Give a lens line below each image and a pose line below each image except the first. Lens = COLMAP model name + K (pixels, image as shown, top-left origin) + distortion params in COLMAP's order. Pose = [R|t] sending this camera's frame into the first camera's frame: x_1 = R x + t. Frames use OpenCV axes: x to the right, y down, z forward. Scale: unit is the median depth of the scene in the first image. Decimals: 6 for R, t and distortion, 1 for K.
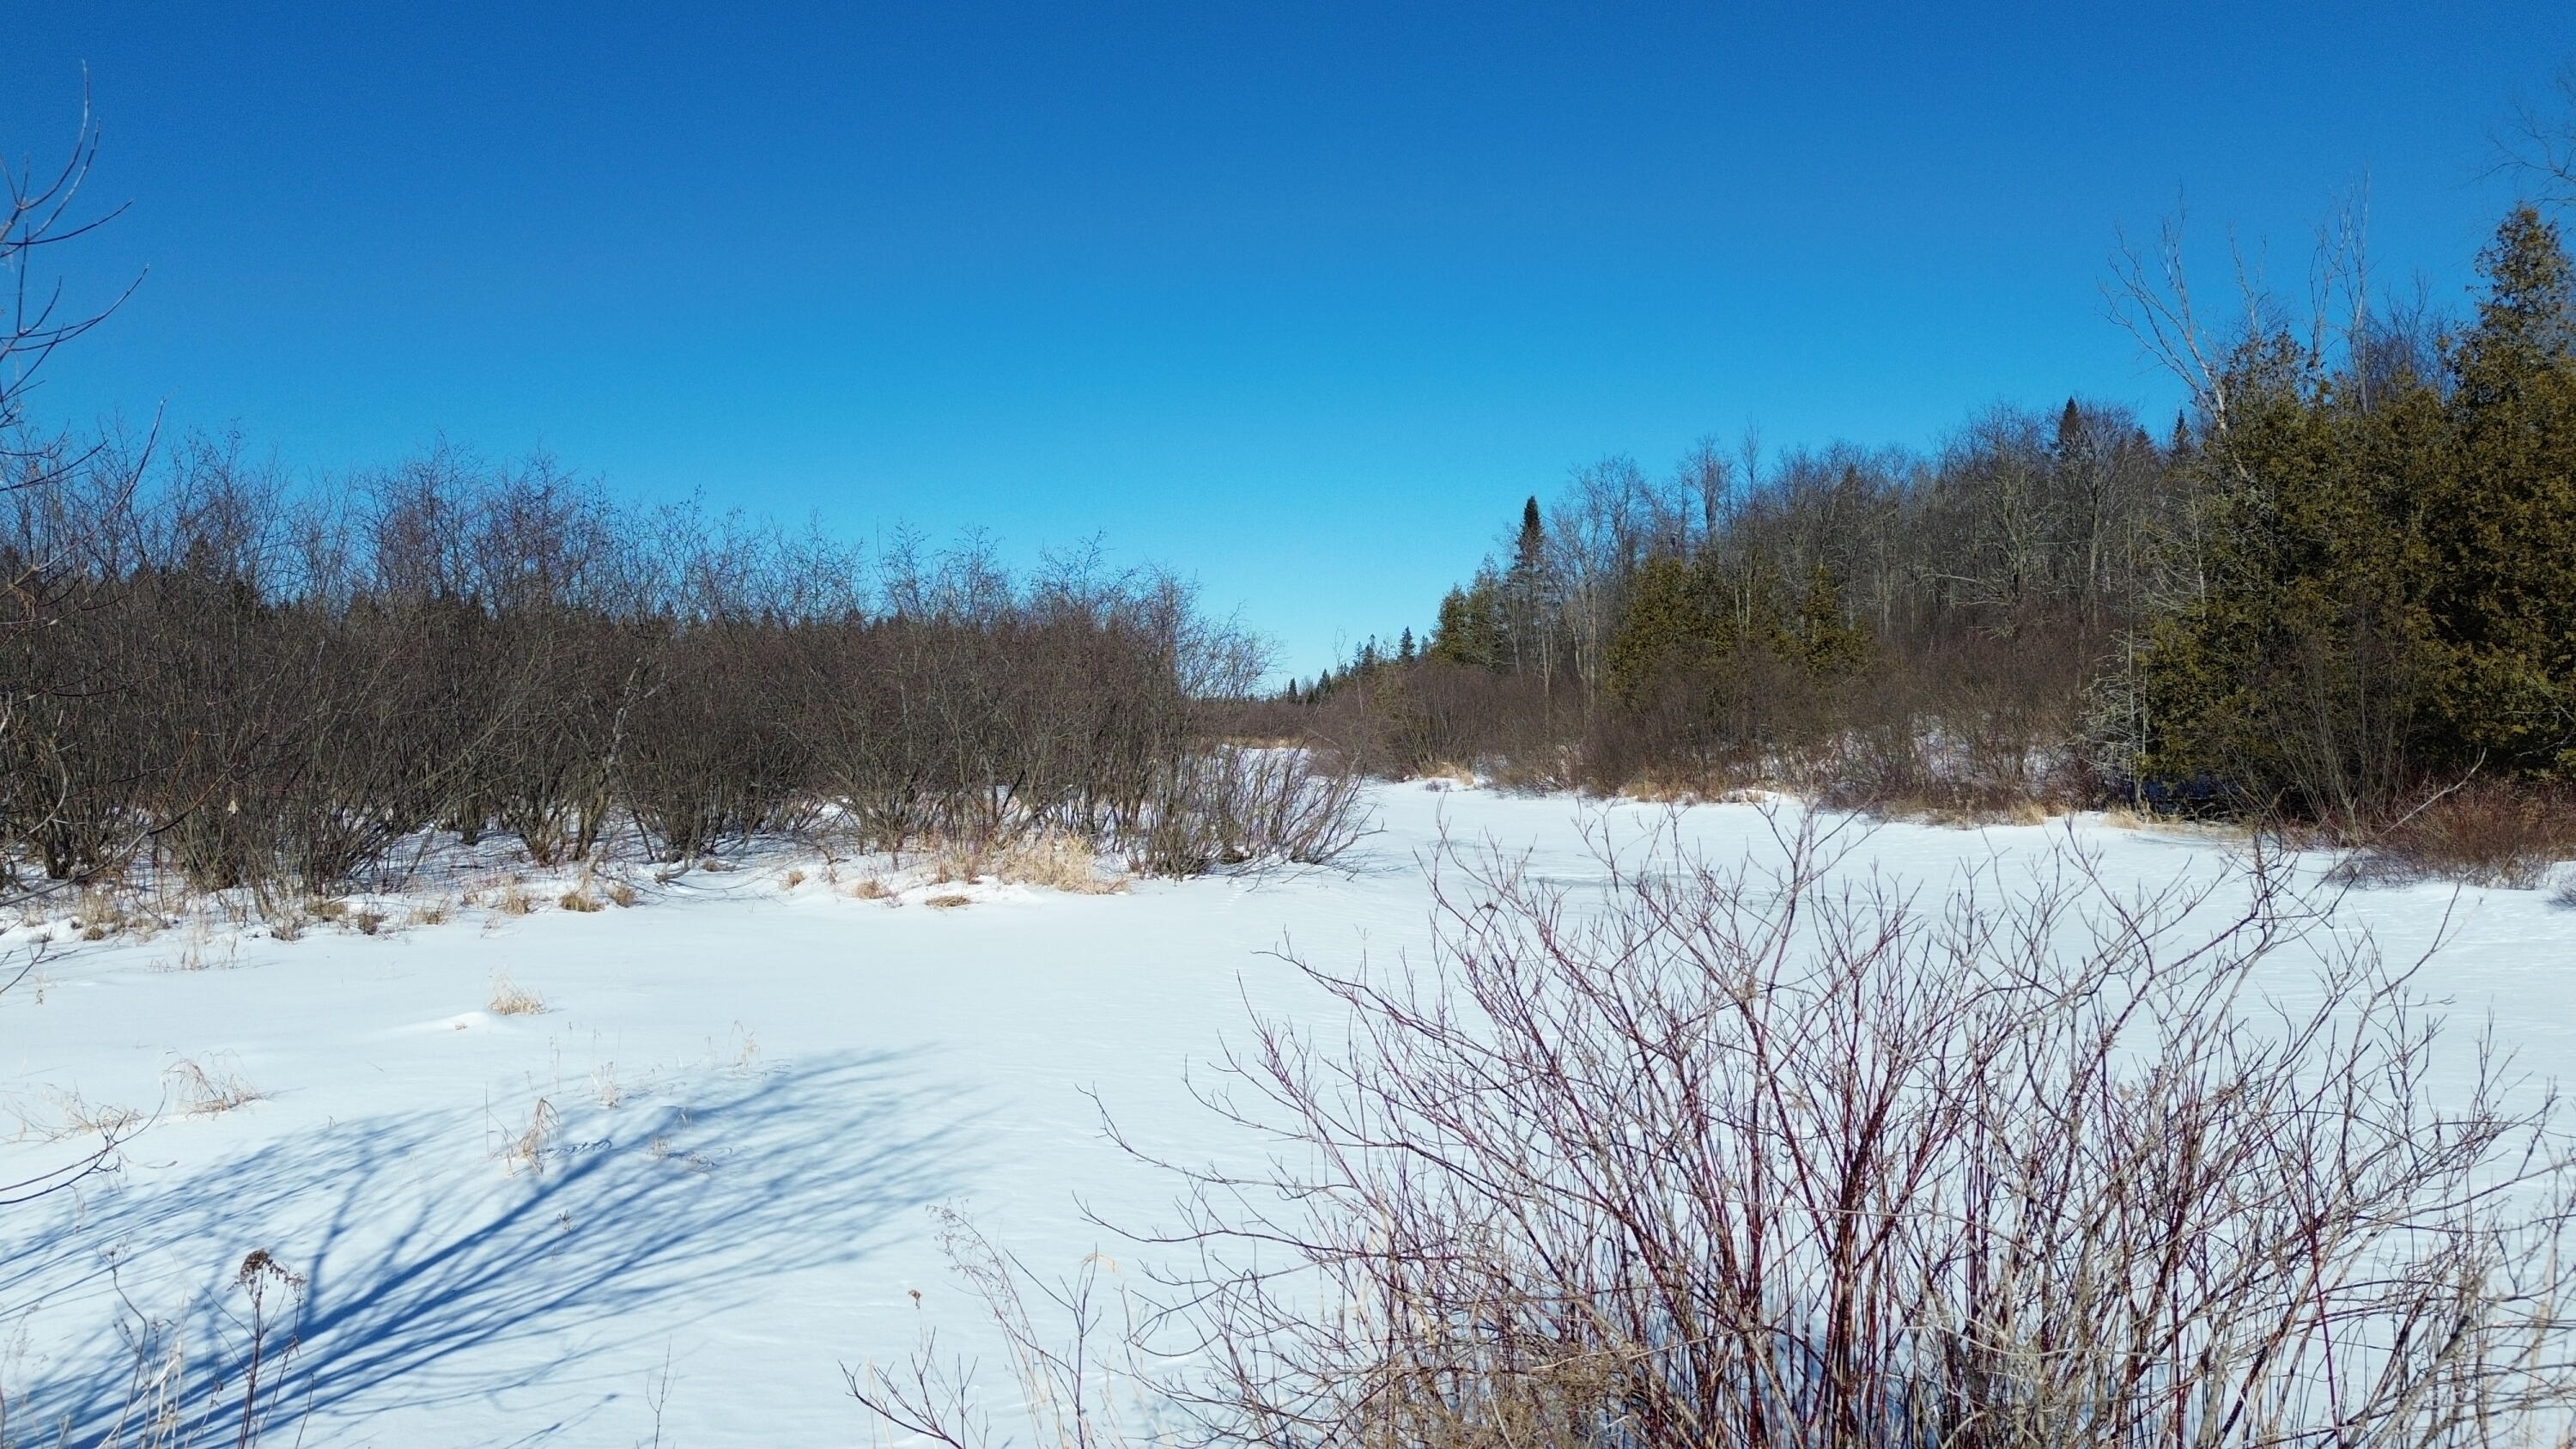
lens RADIAL K [[1802.1, 0, 1288.0], [0, 1802.1, 724.5], [0, 0, 1]] dist [-0.004385, -0.003466]
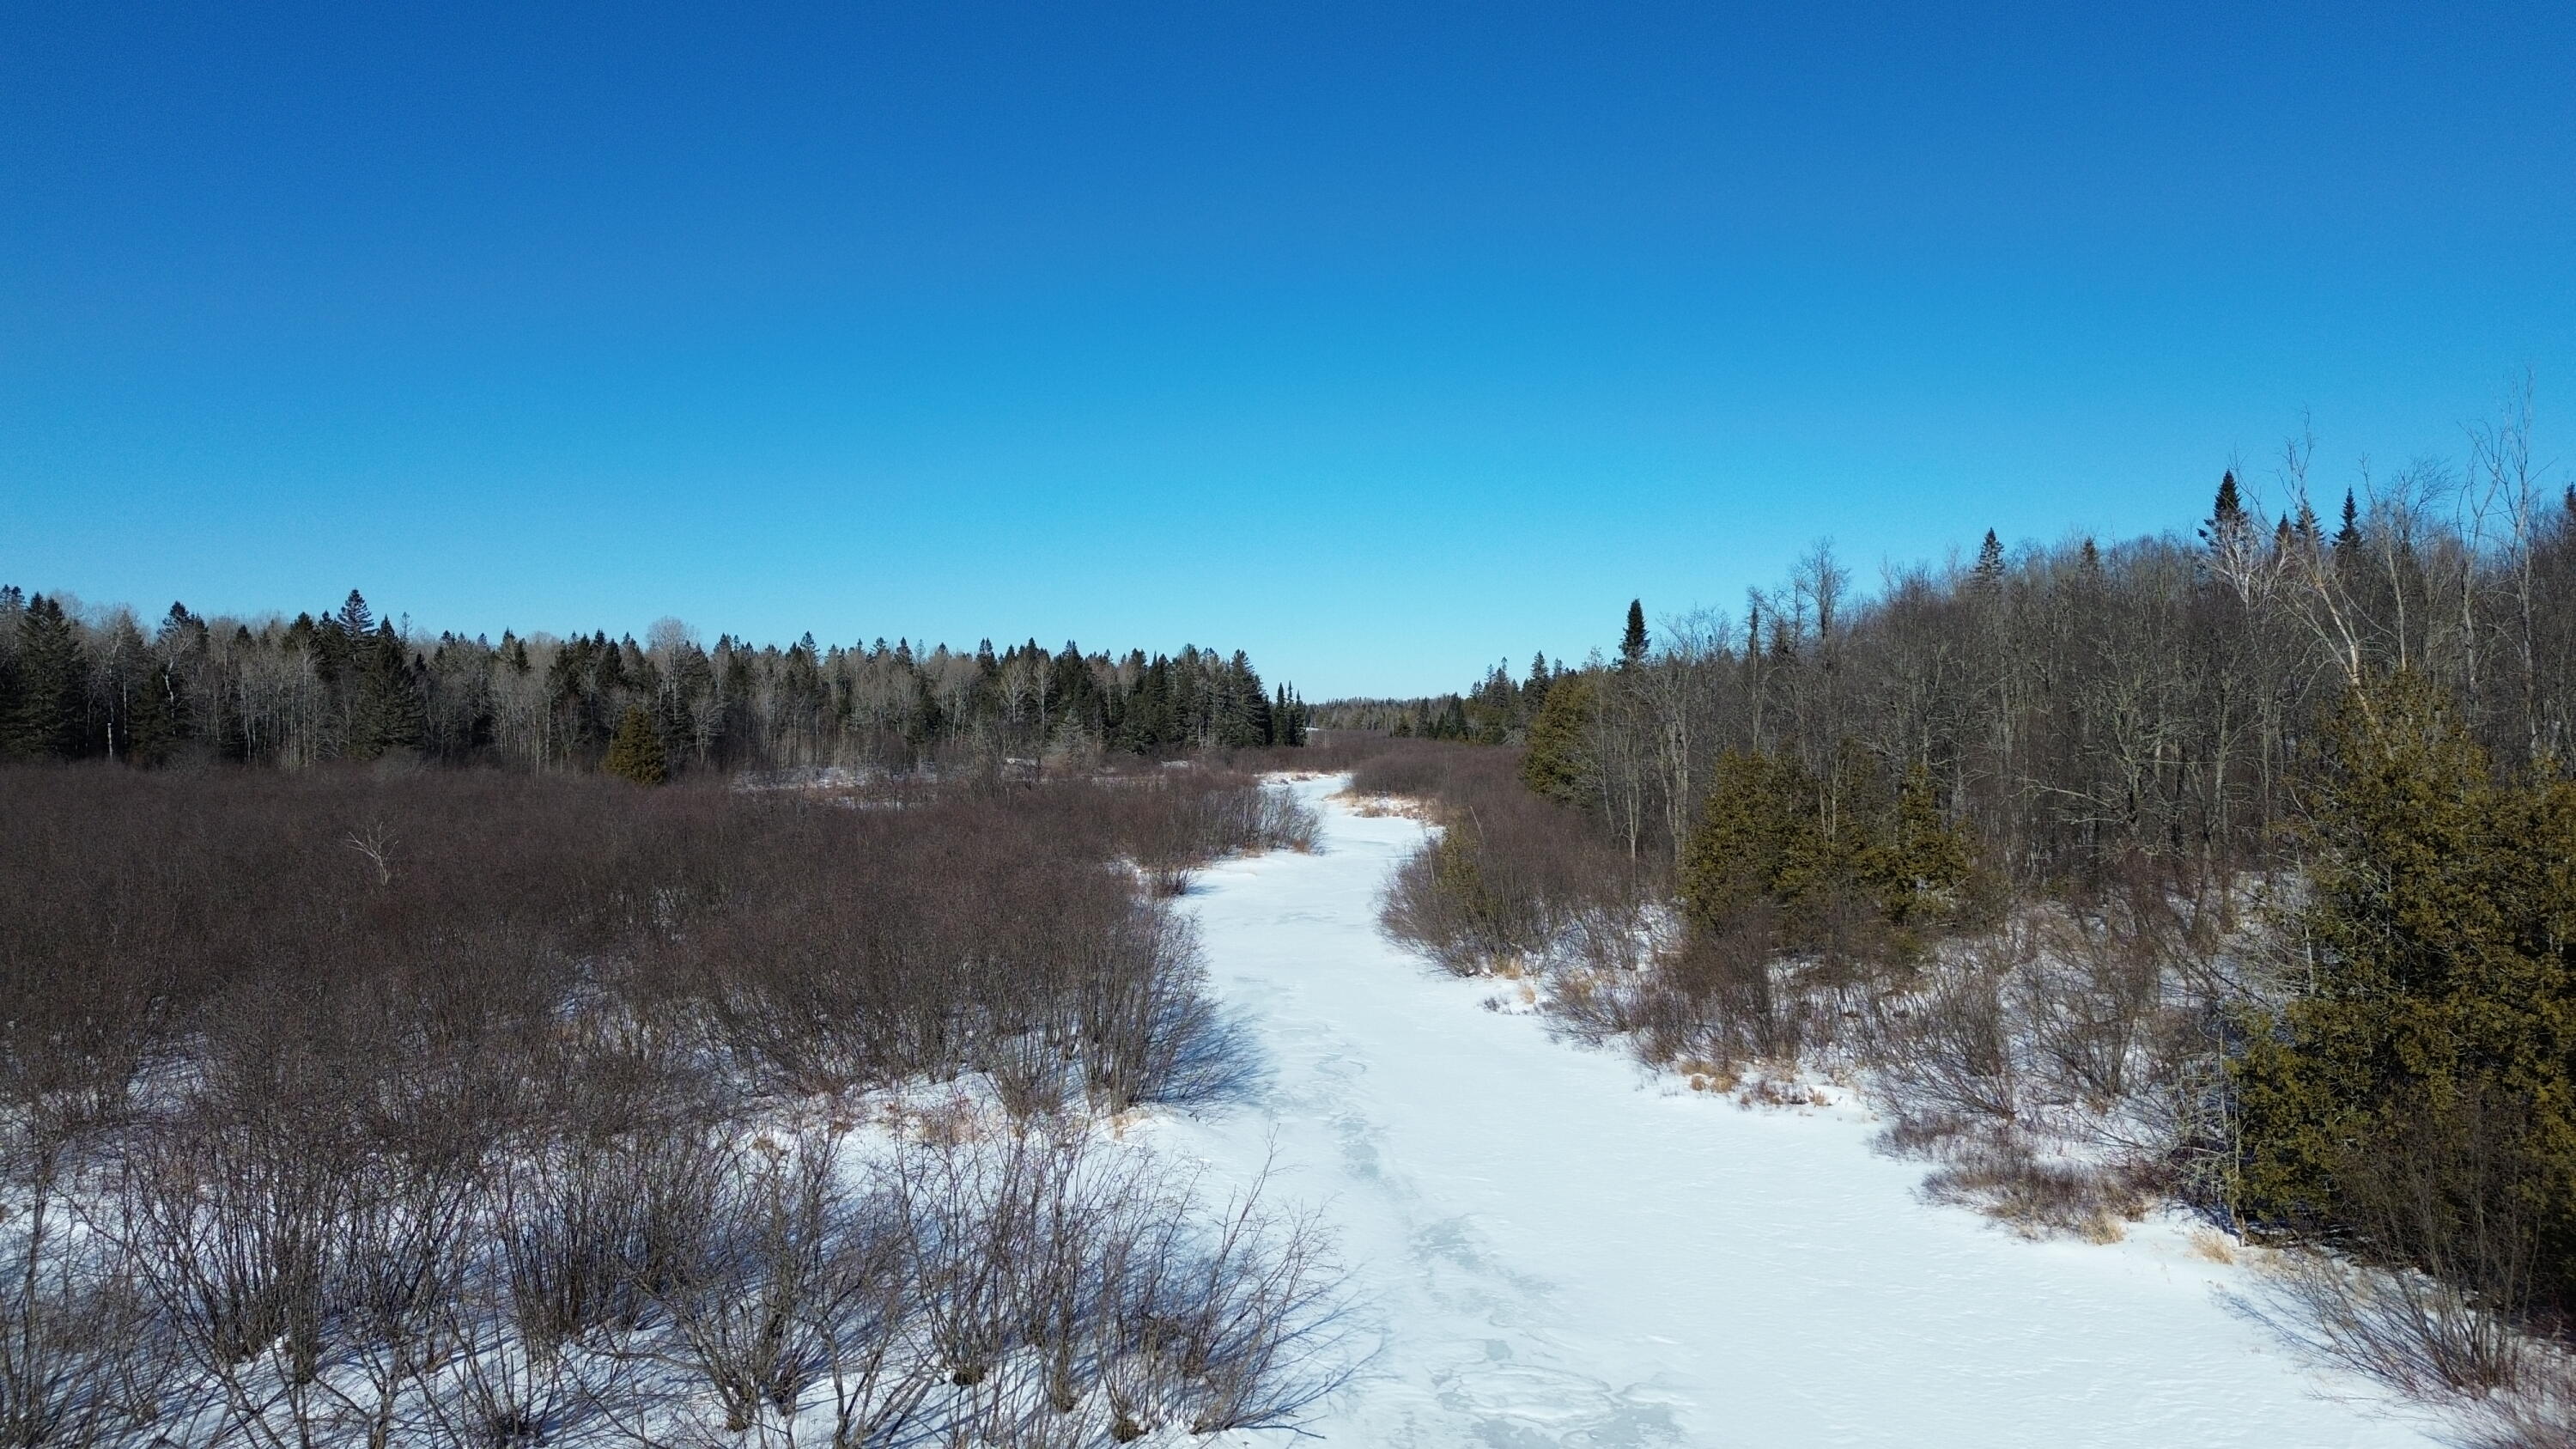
lens RADIAL K [[1817.9, 0, 1333.1], [0, 1817.9, 725.1], [0, 0, 1]] dist [0.070087, -0.080753]
pose [[0.998626, 0.003080, -0.052320, 0.080691], [-0.003064, 0.999995, 0.000396, -0.191066], [0.052321, -0.000235, 0.998630, 0.080409]]
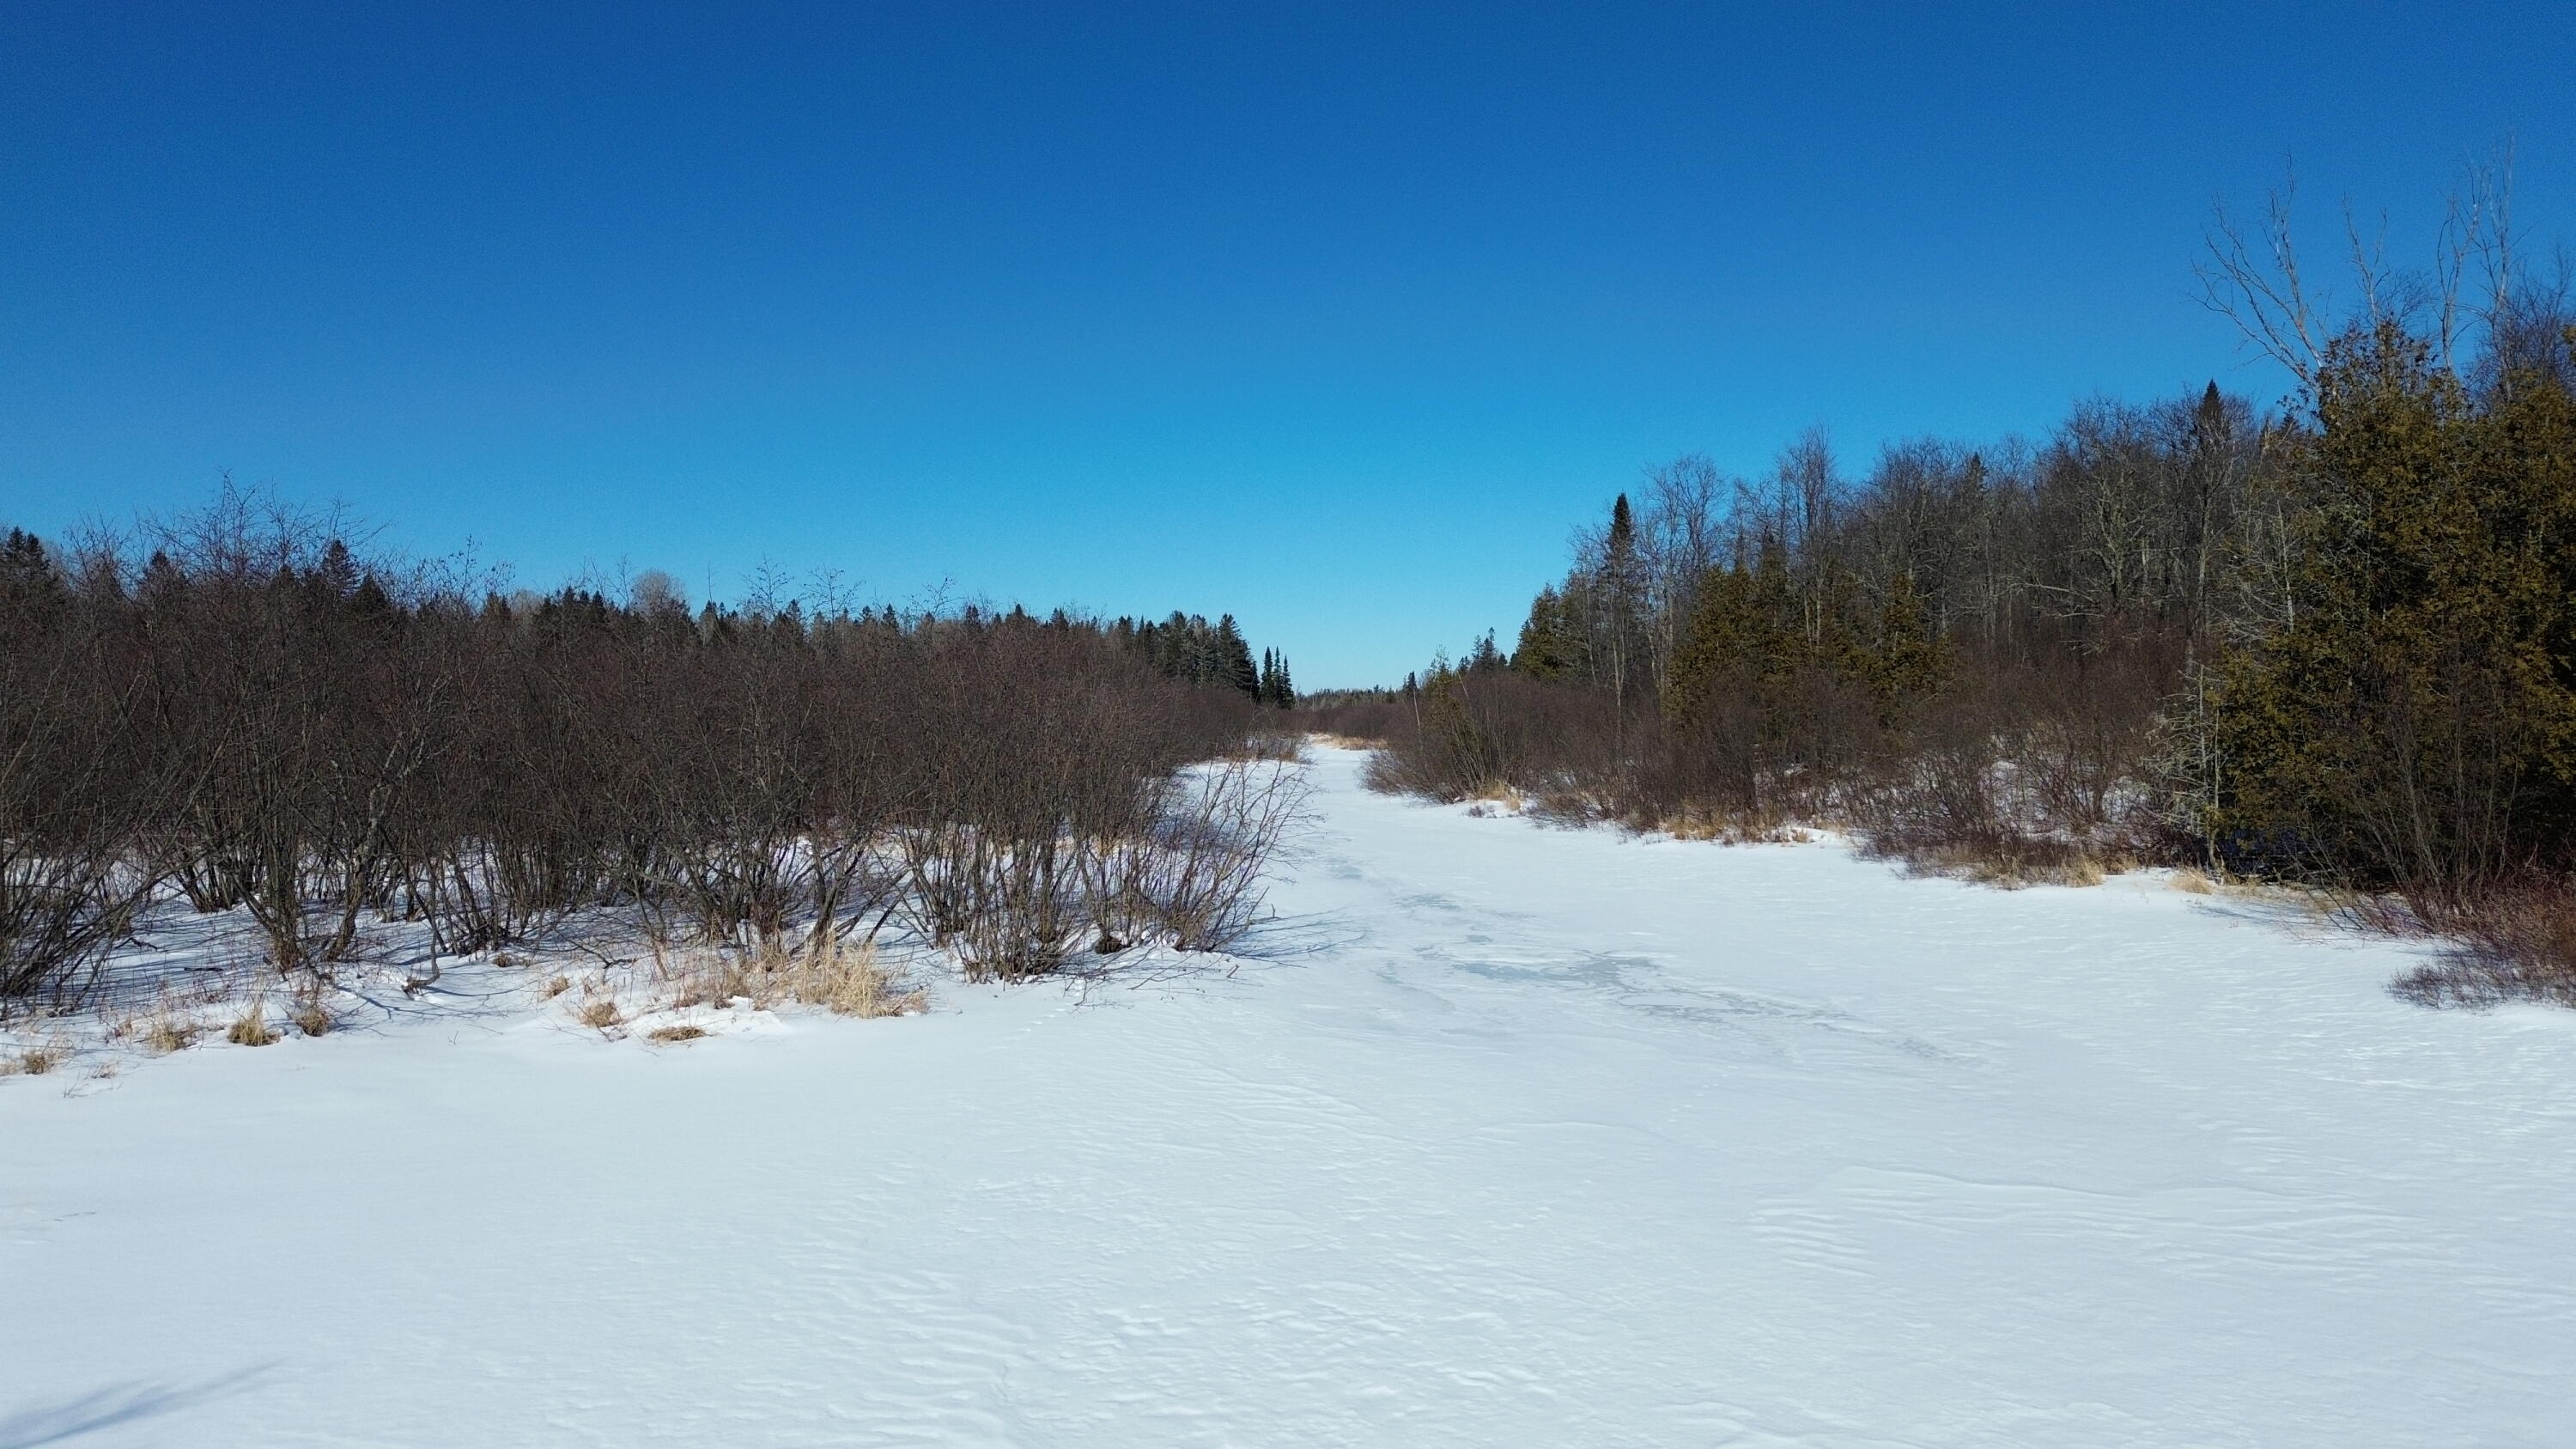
lens RADIAL K [[1817.9, 0, 1333.1], [0, 1817.9, 725.1], [0, 0, 1]] dist [0.070087, -0.080753]
pose [[0.998951, -0.000205, -0.045782, 0.083619], [0.000442, 0.999987, 0.005163, -0.027188], [0.045780, -0.005178, 0.998938, 0.081878]]
